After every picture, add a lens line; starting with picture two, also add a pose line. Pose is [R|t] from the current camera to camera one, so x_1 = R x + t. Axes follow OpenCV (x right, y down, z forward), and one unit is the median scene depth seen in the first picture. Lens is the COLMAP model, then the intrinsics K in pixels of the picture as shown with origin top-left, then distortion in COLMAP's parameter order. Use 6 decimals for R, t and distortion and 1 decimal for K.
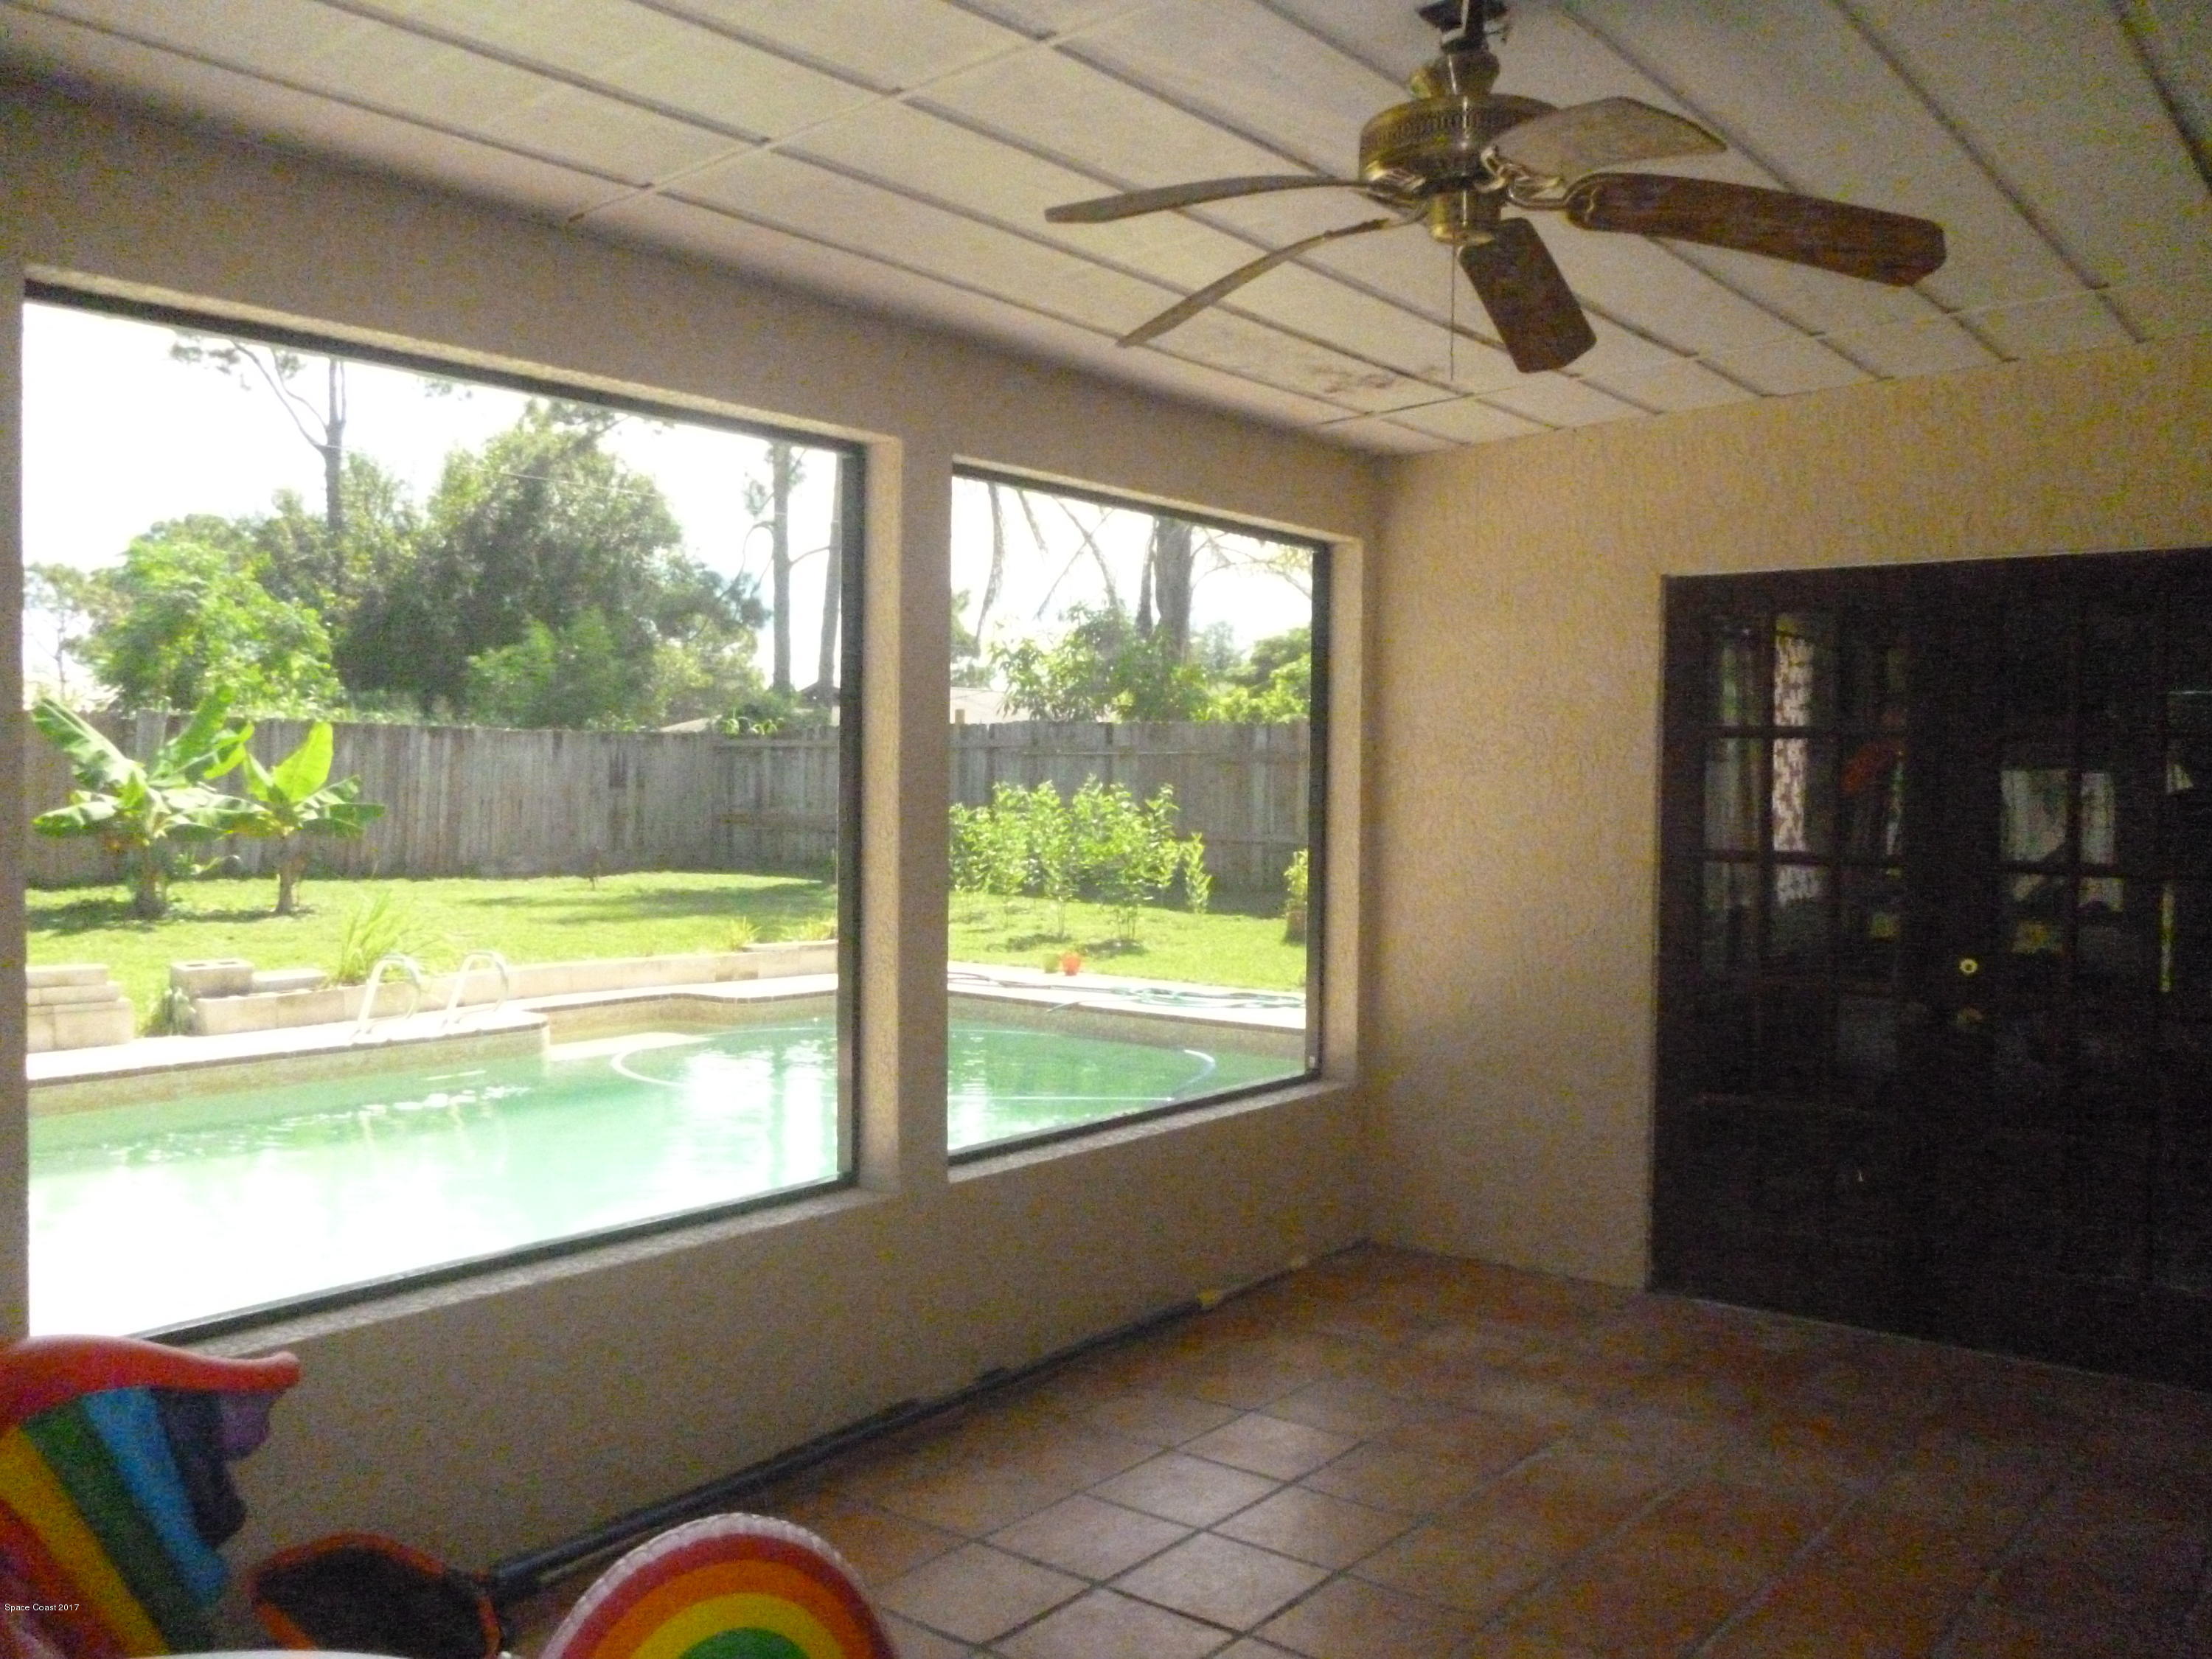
lens RADIAL K [[1852.3, 0, 1108.3], [0, 1852.3, 831.8], [0, 0, 1]] dist [-0.025491, 0.002578]
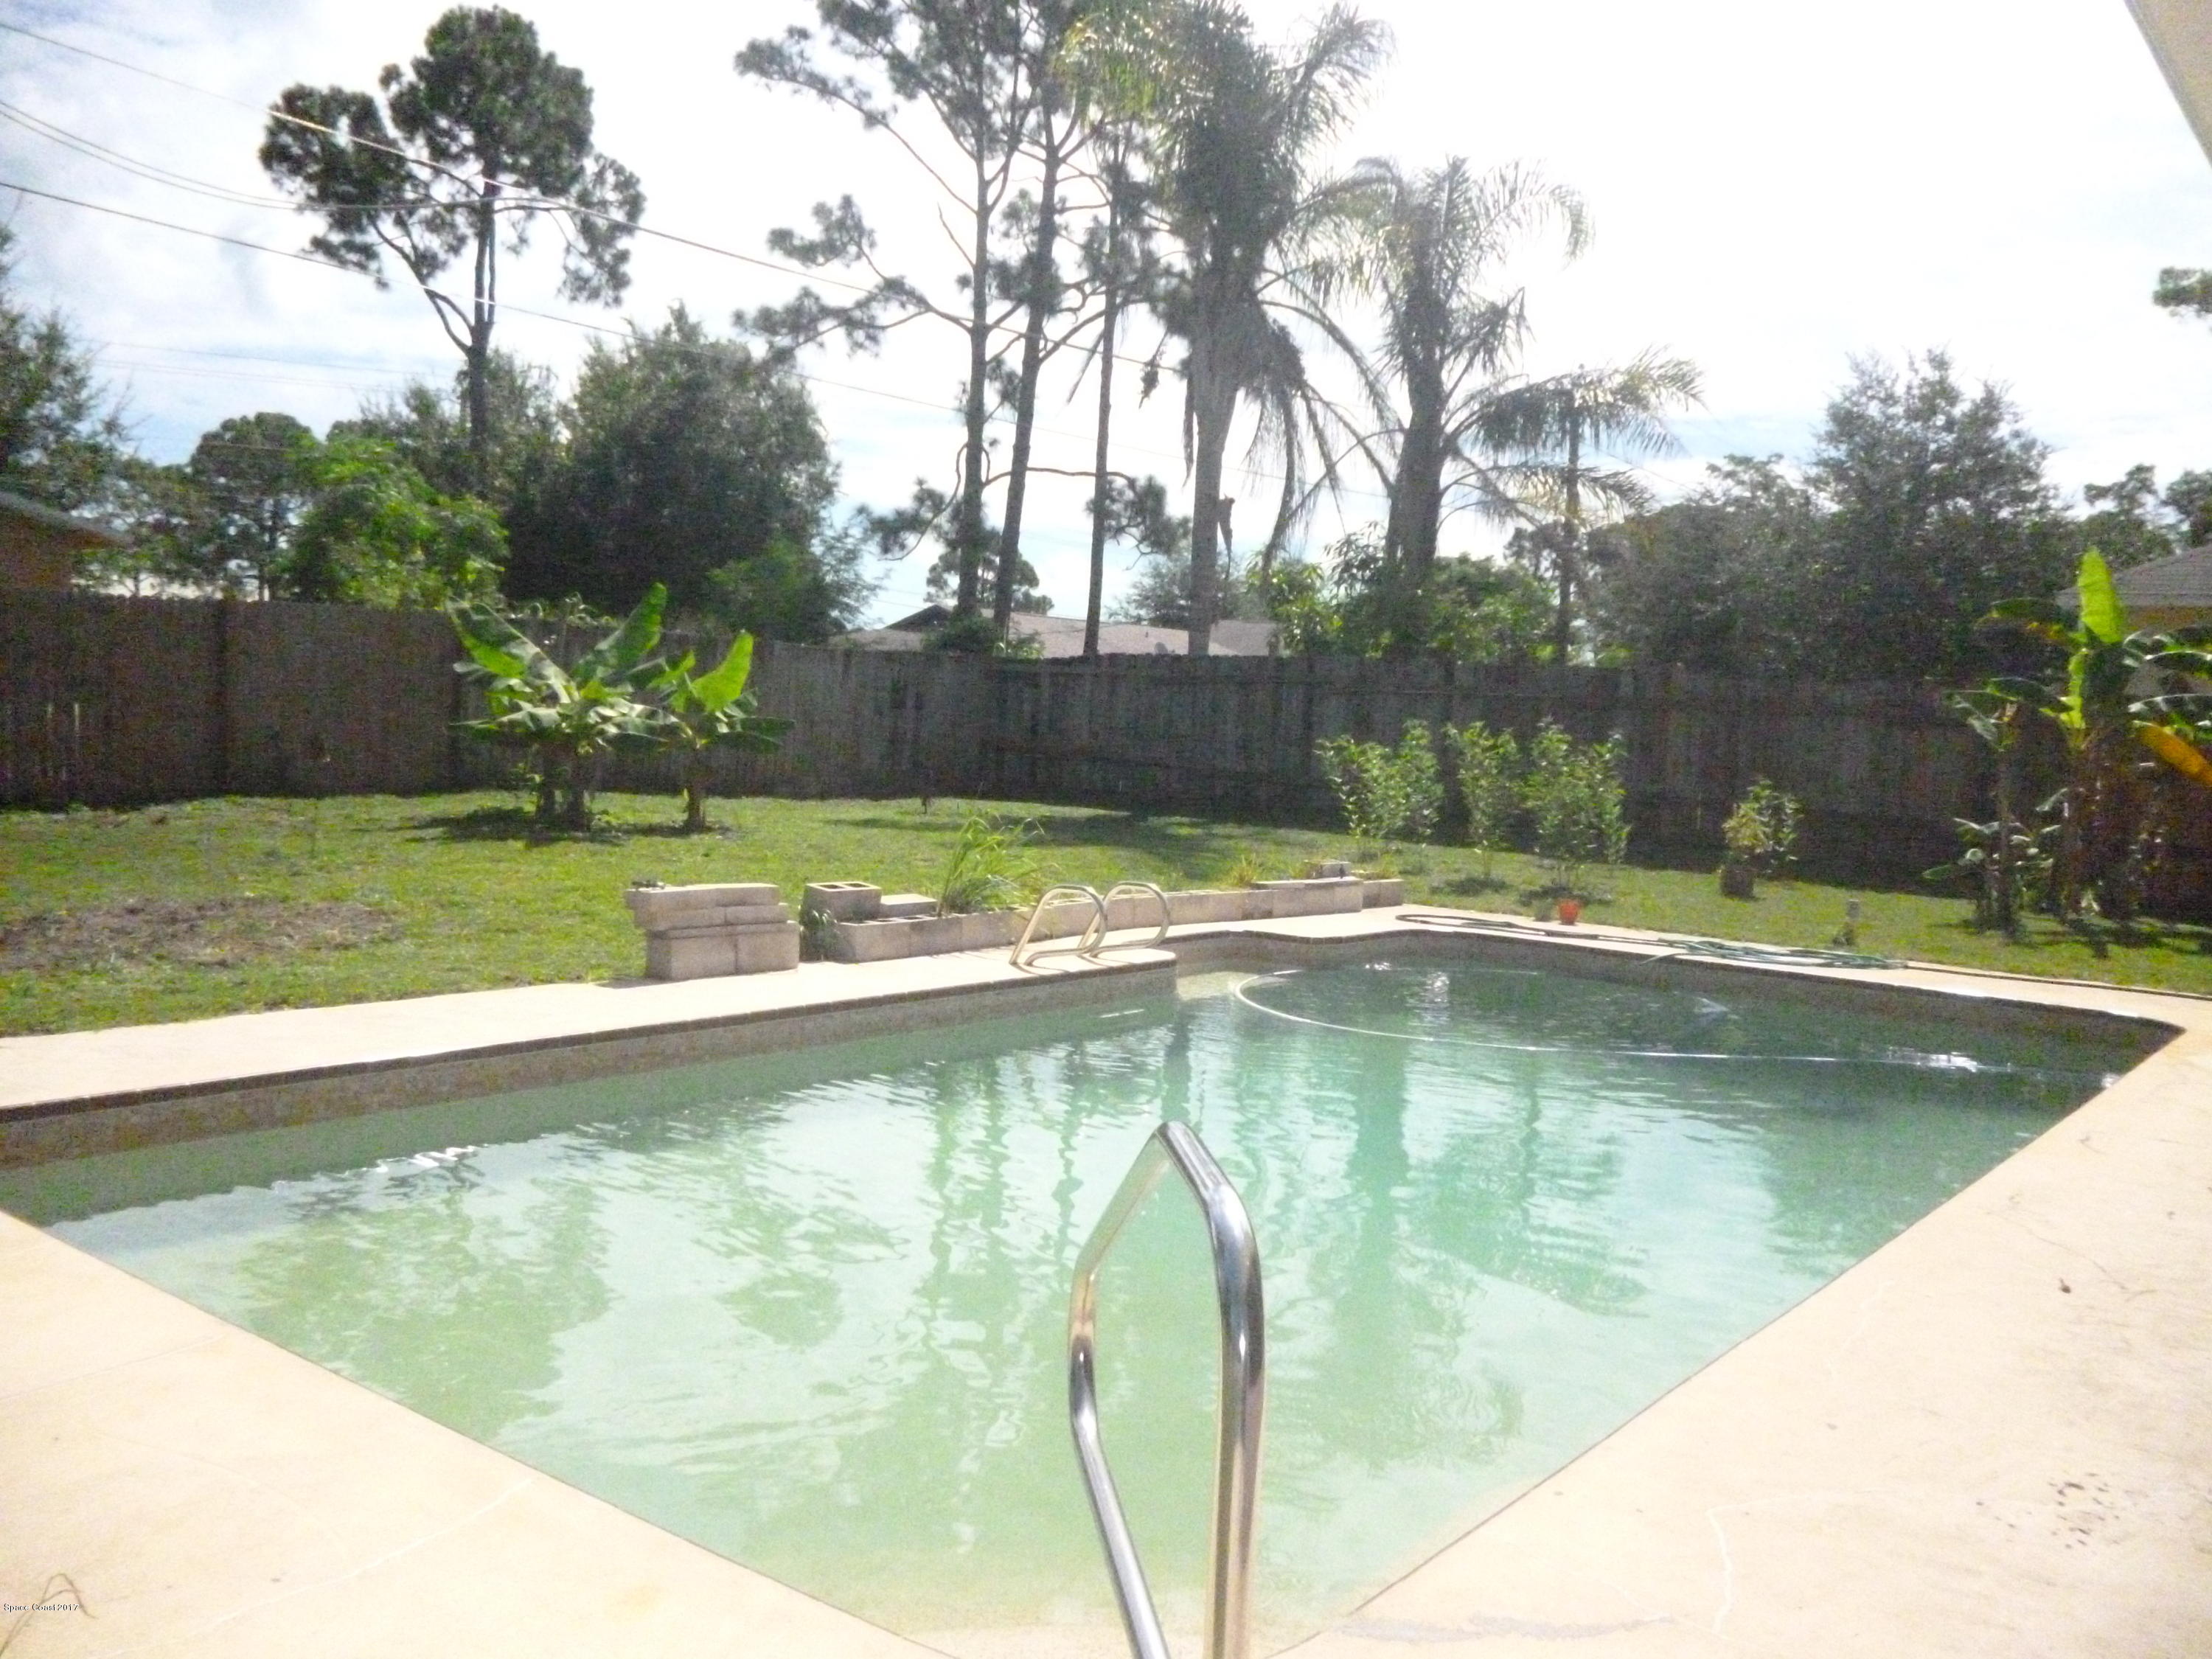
lens RADIAL K [[1852.3, 0, 1100.4], [0, 1852.3, 824.2], [0, 0, 1]] dist [-0.025491, 0.002578]
pose [[0.999326, 0.036696, -0.001012, -0.228873], [-0.036646, 0.998833, 0.031474, 0.003206], [0.002166, -0.031416, 0.999504, 0.029328]]
